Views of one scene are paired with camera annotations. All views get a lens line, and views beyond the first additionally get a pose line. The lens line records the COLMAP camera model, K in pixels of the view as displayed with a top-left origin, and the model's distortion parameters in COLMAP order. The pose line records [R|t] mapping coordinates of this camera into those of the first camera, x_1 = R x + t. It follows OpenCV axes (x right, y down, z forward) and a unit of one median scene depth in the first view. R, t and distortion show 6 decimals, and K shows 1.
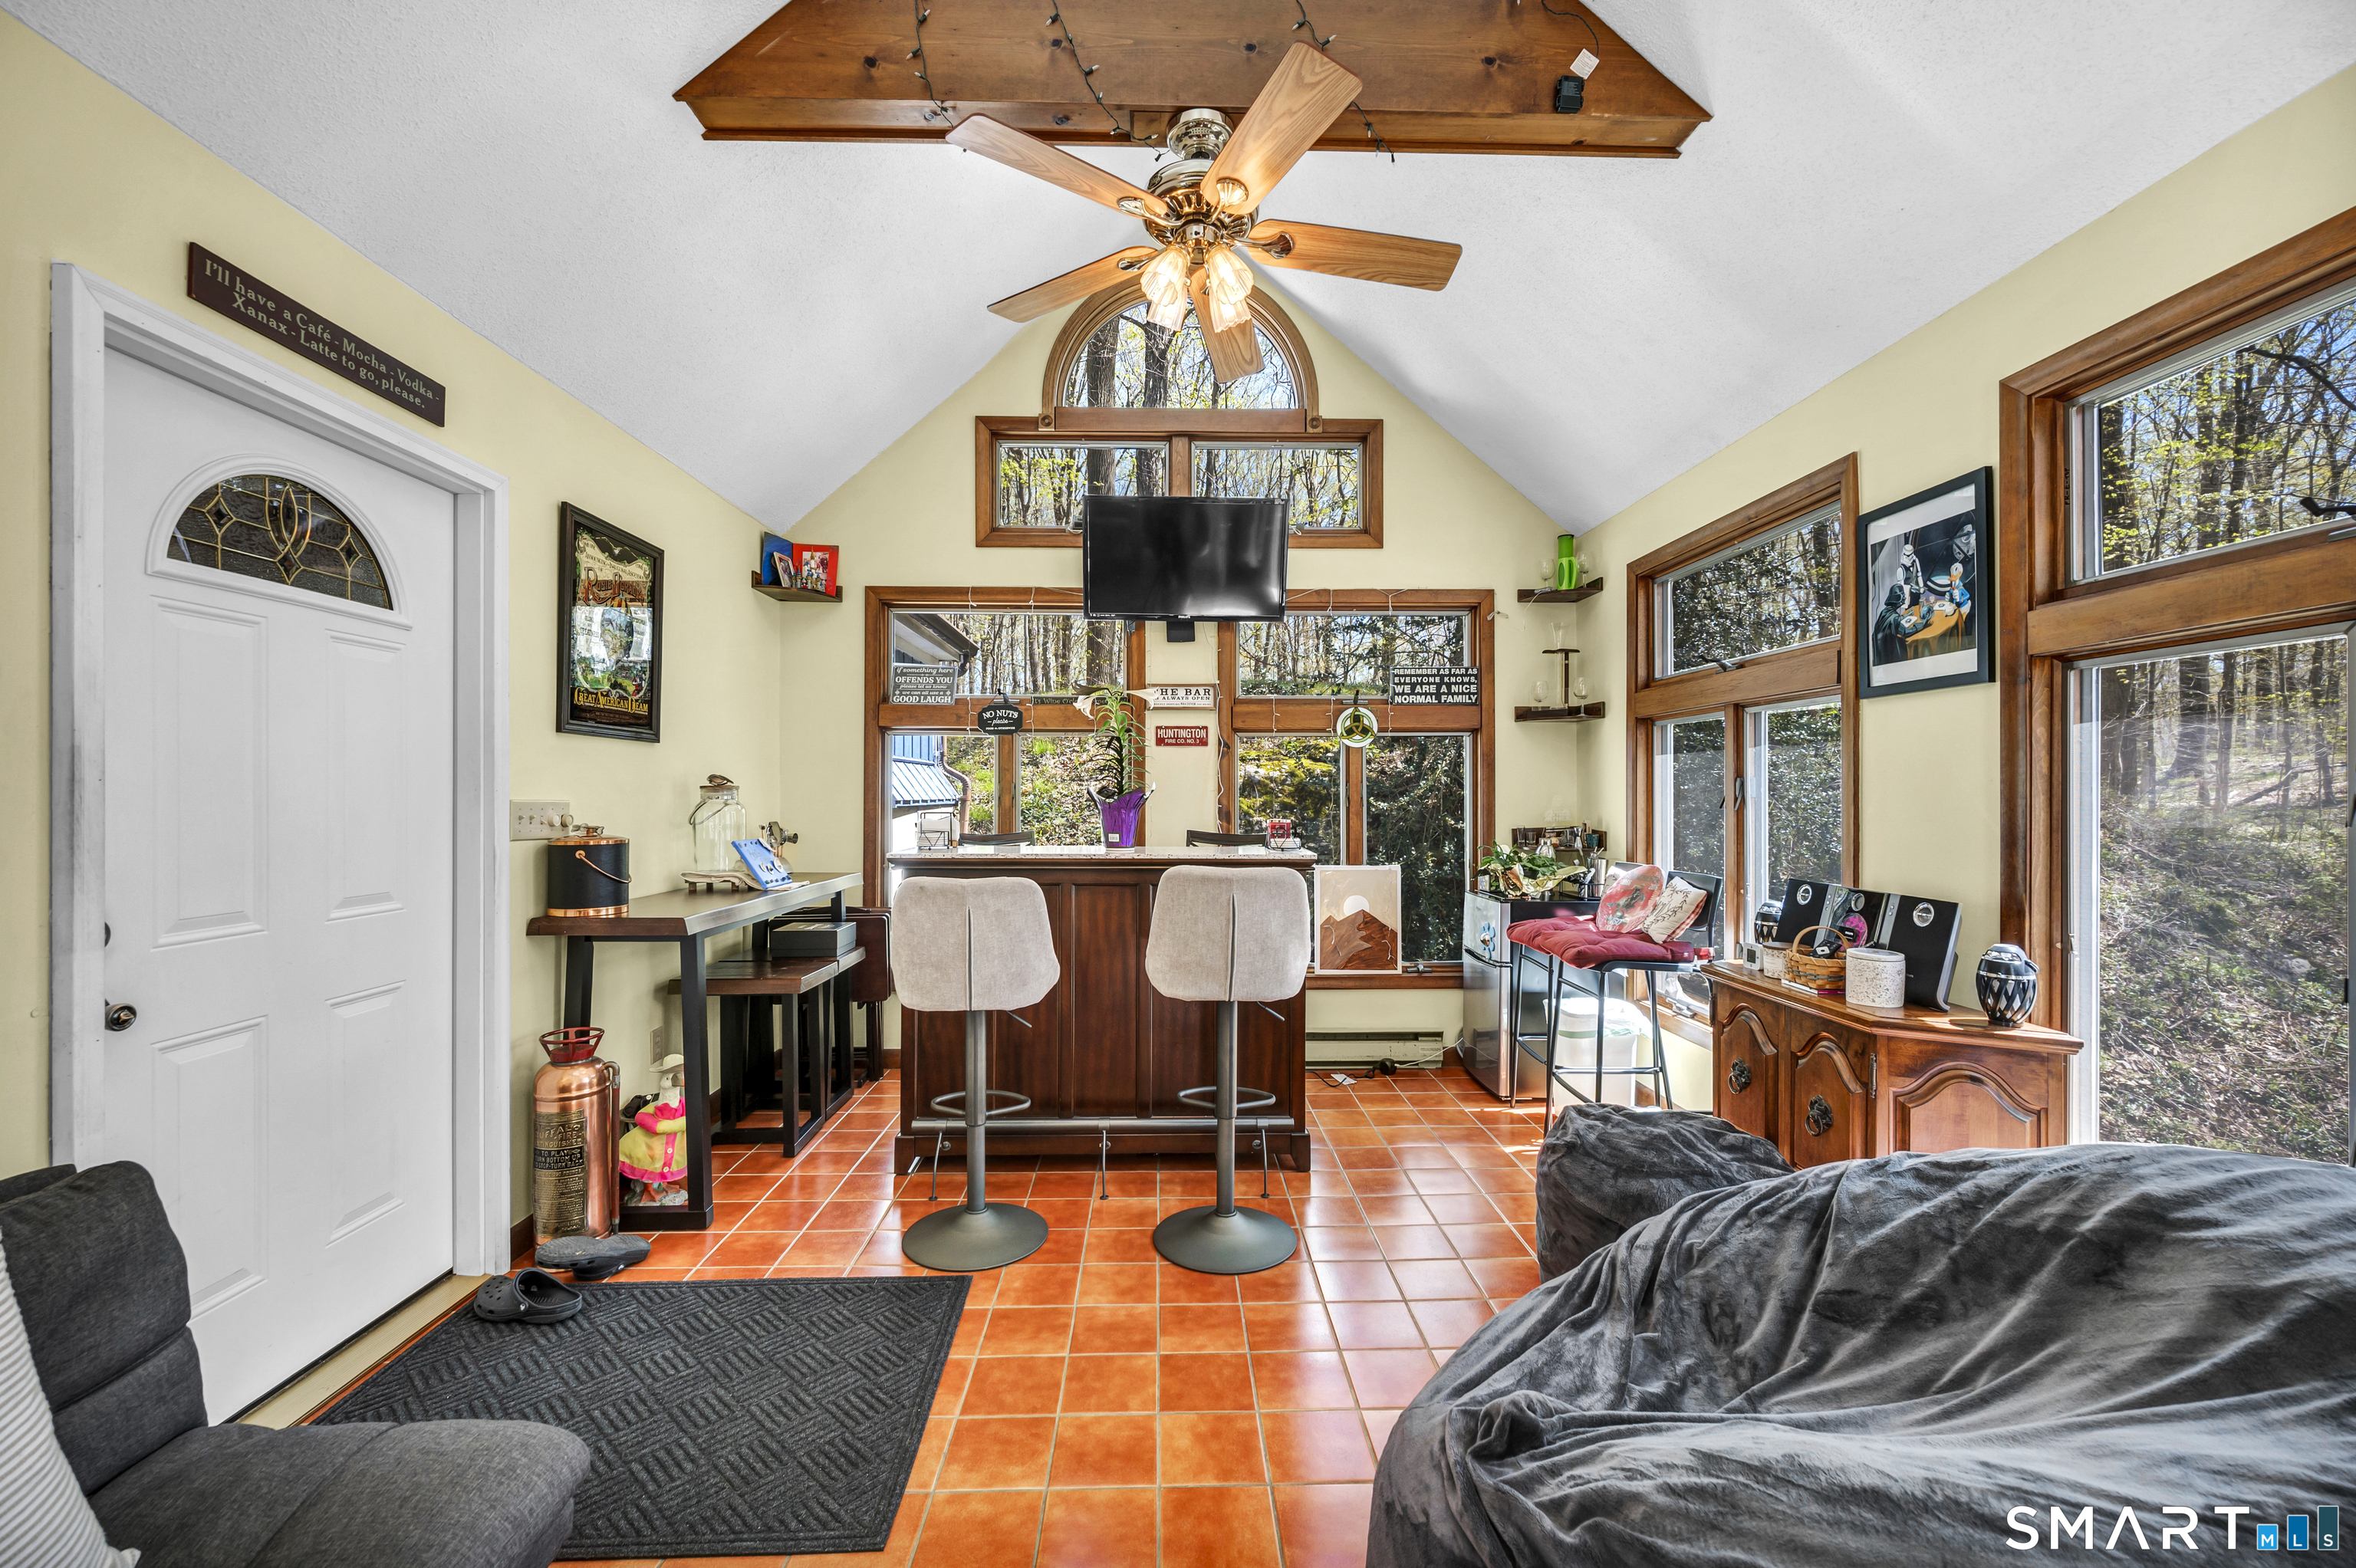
lens RADIAL K [[941.1, 0, 1185.9], [0, 941.1, 789.3], [0, 0, 1]] dist [-0.000799, -0.000504]
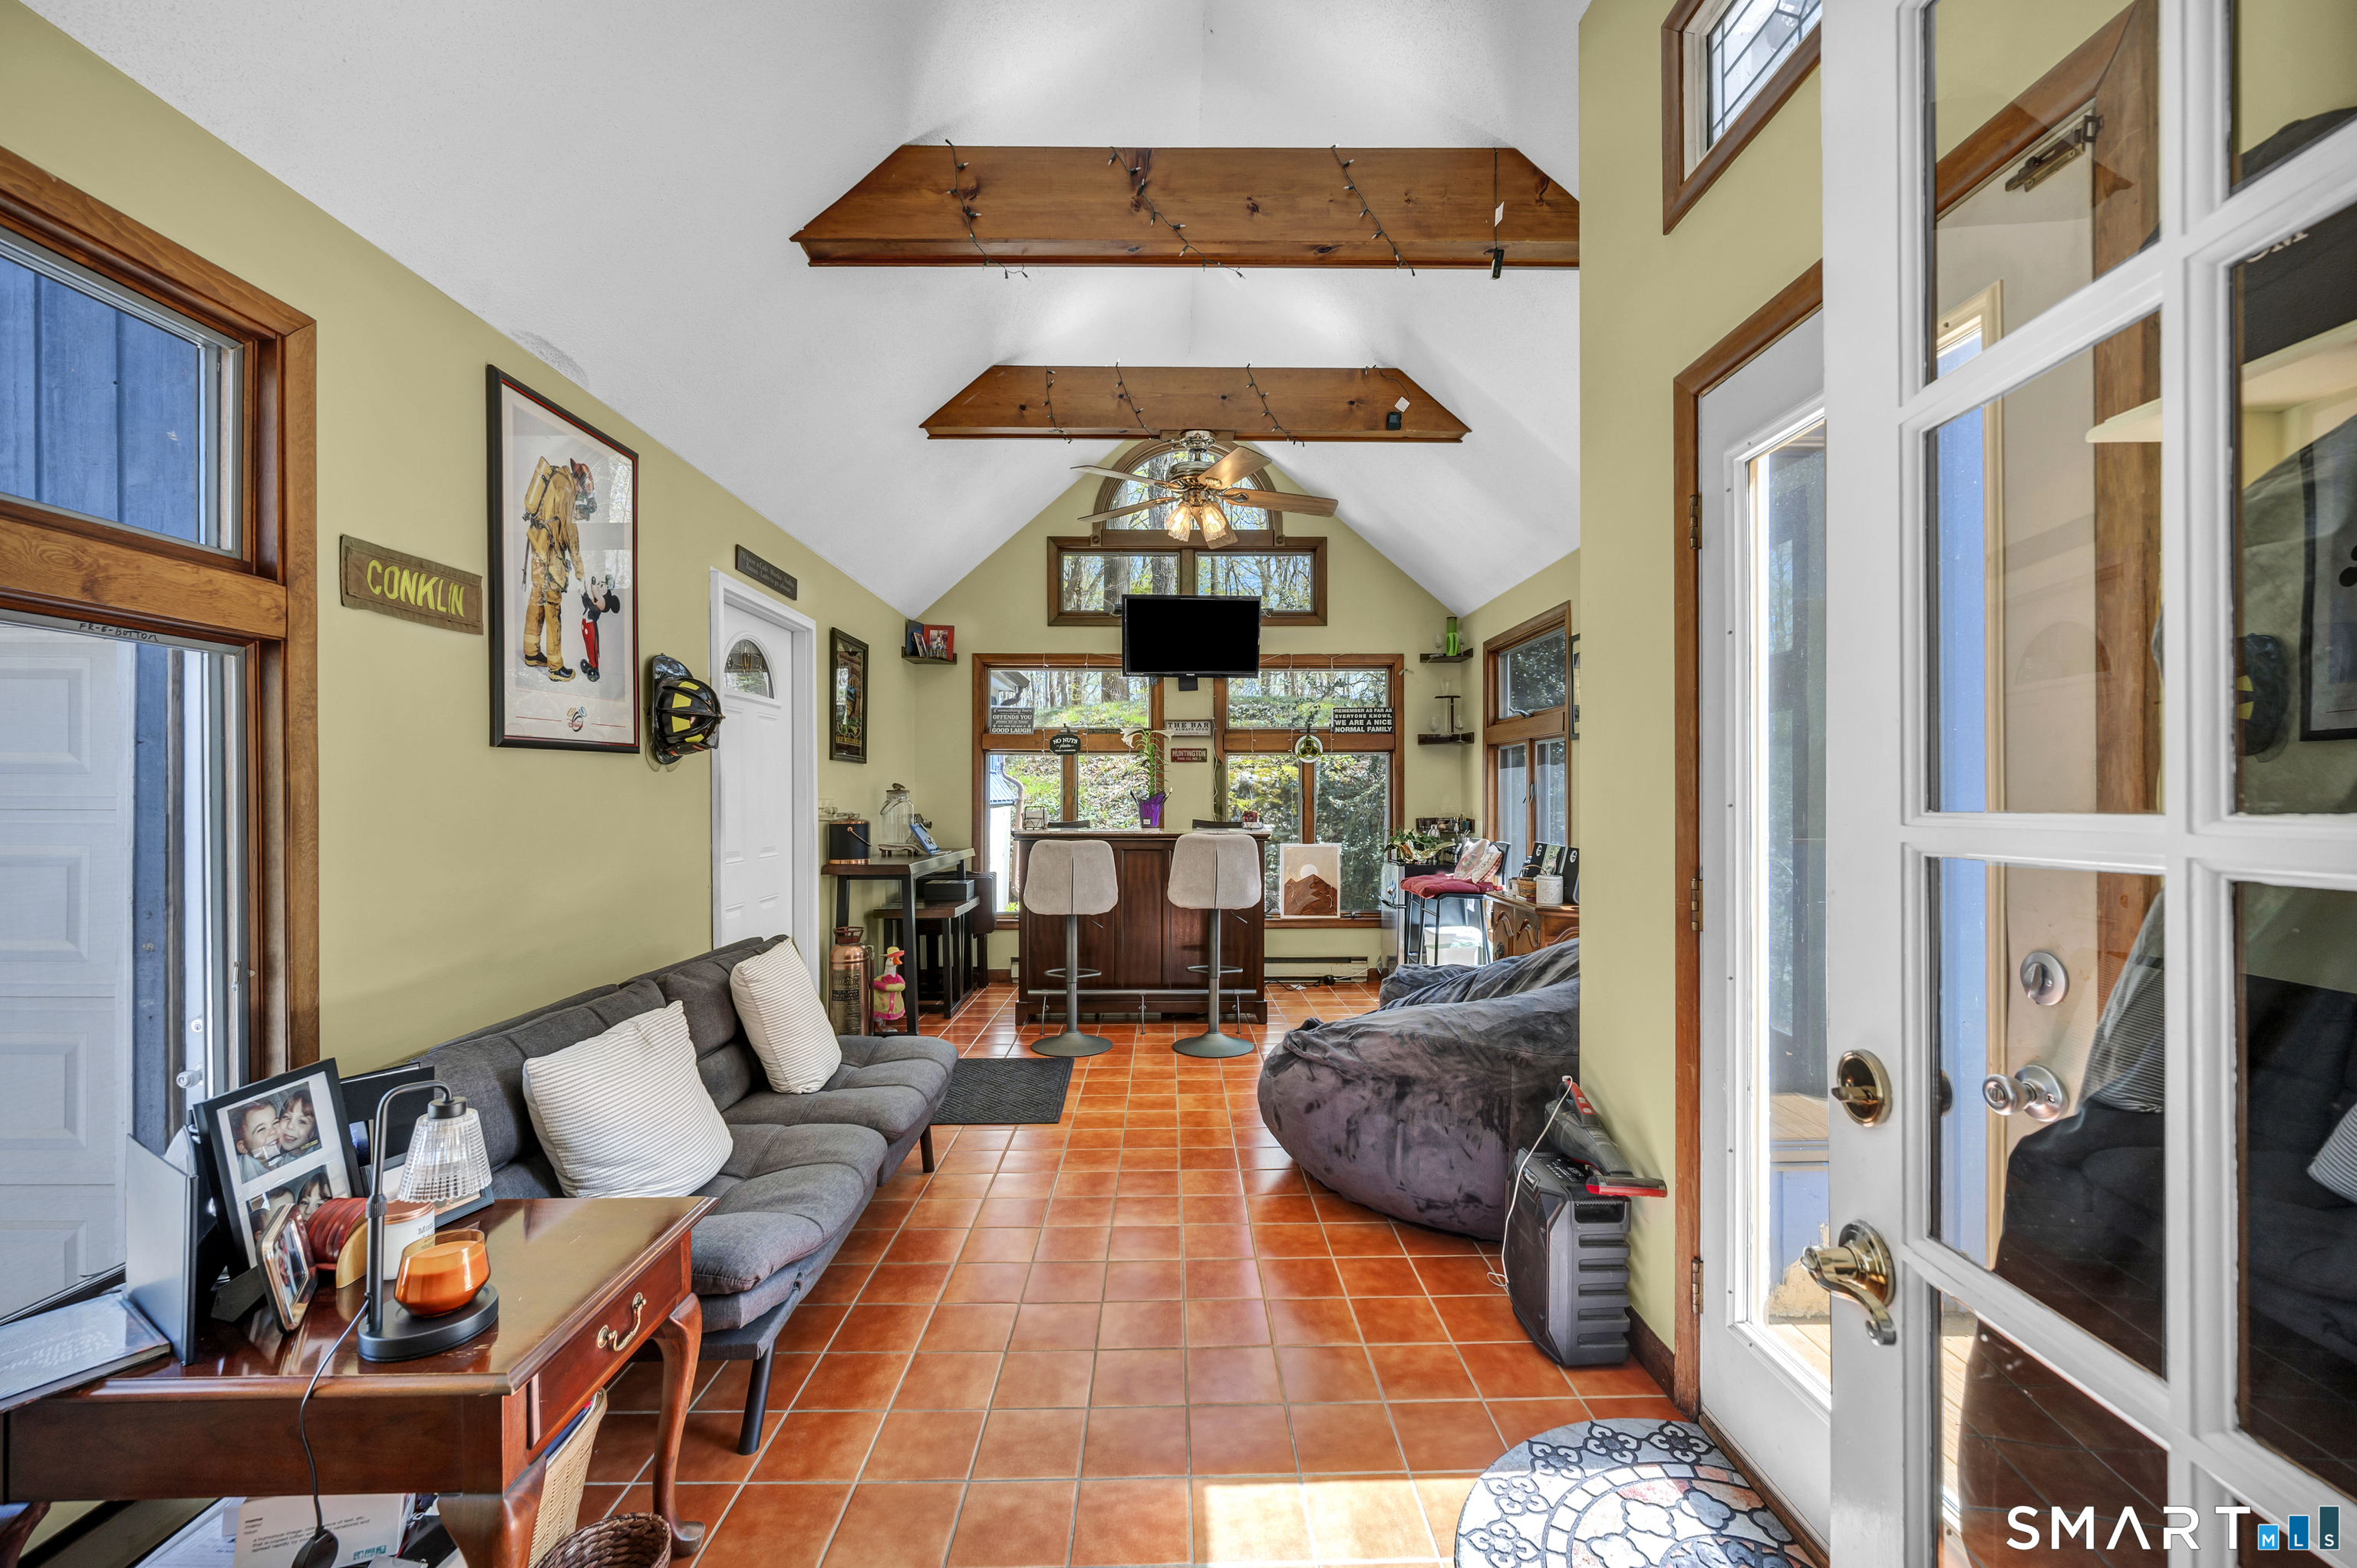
lens RADIAL K [[951.6, 0, 1193.4], [0, 951.6, 802.5], [0, 0, 1]] dist [0.002436, -0.000296]
pose [[0.999996, -0.001765, -0.002005, 0.007283], [0.001788, 0.999933, 0.011446, -0.000214], [0.001985, -0.011449, 0.999932, -0.654117]]
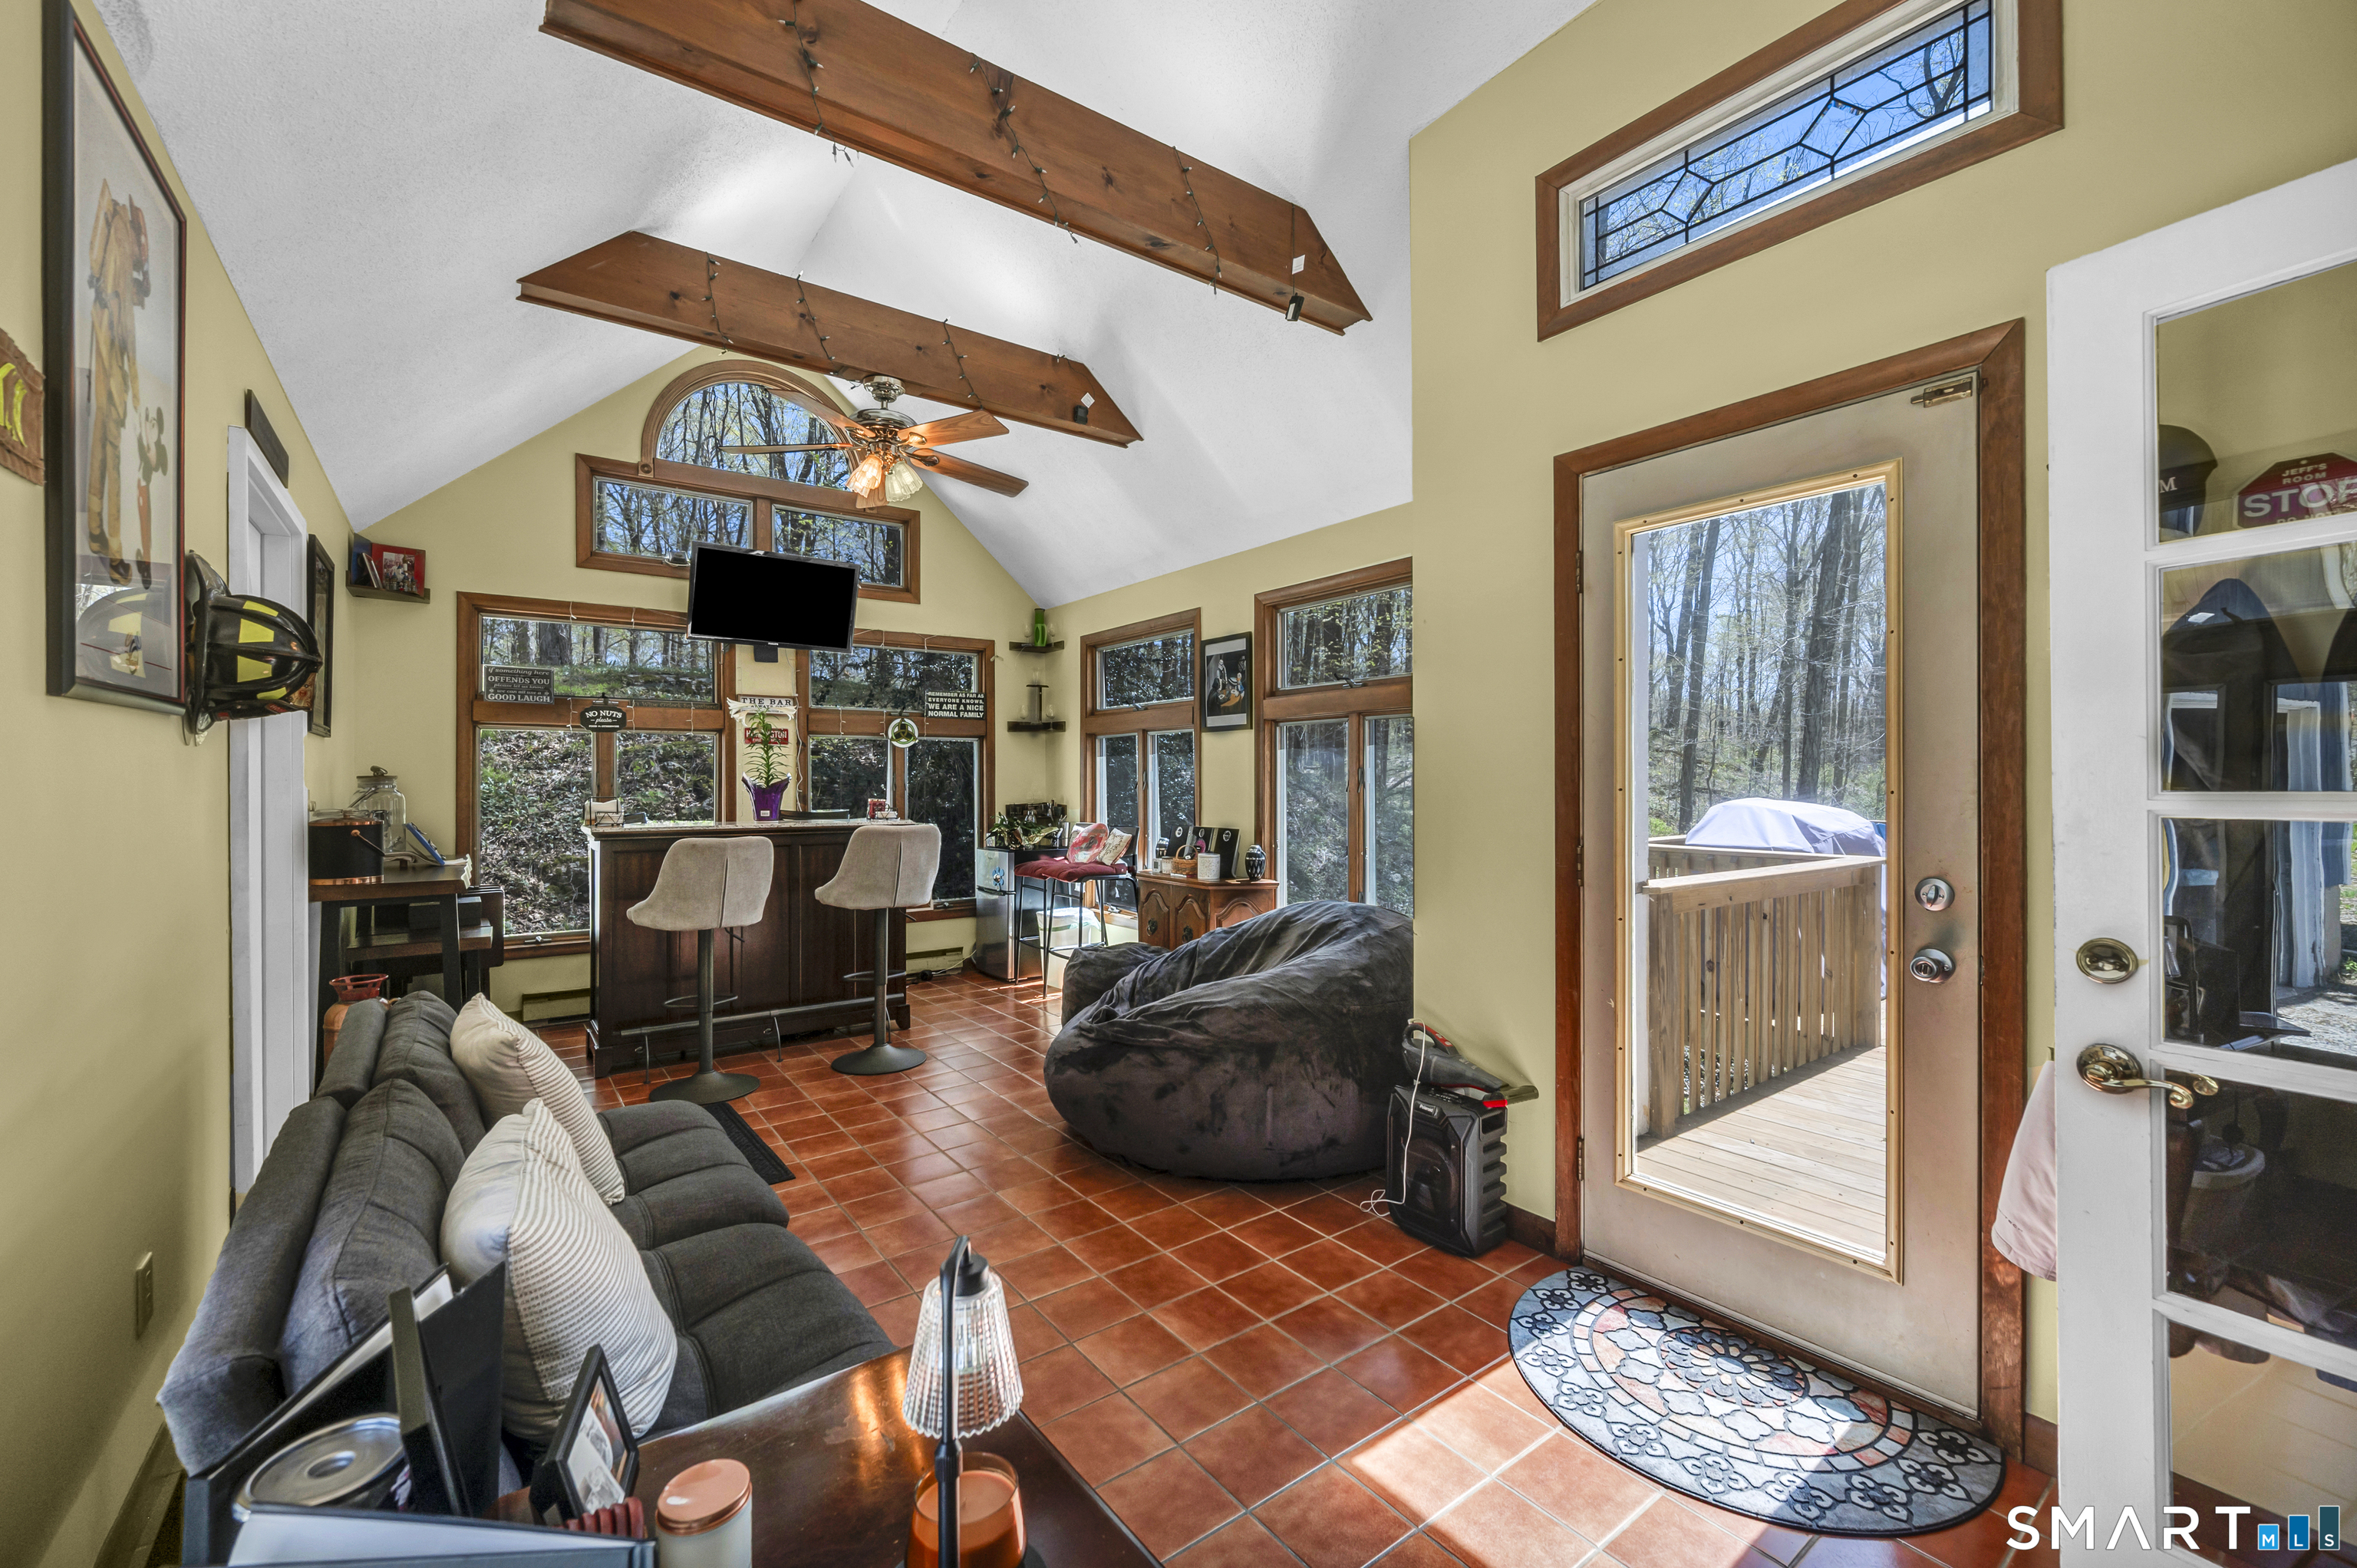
lens RADIAL K [[951.6, 0, 1172.6], [0, 951.6, 786.5], [0, 0, 1]] dist [0.002436, -0.000296]
pose [[0.821959, -0.006031, 0.569514, -0.392221], [0.000486, 0.999951, 0.009887, -0.001509], [-0.569546, -0.007850, 0.821922, -0.505770]]
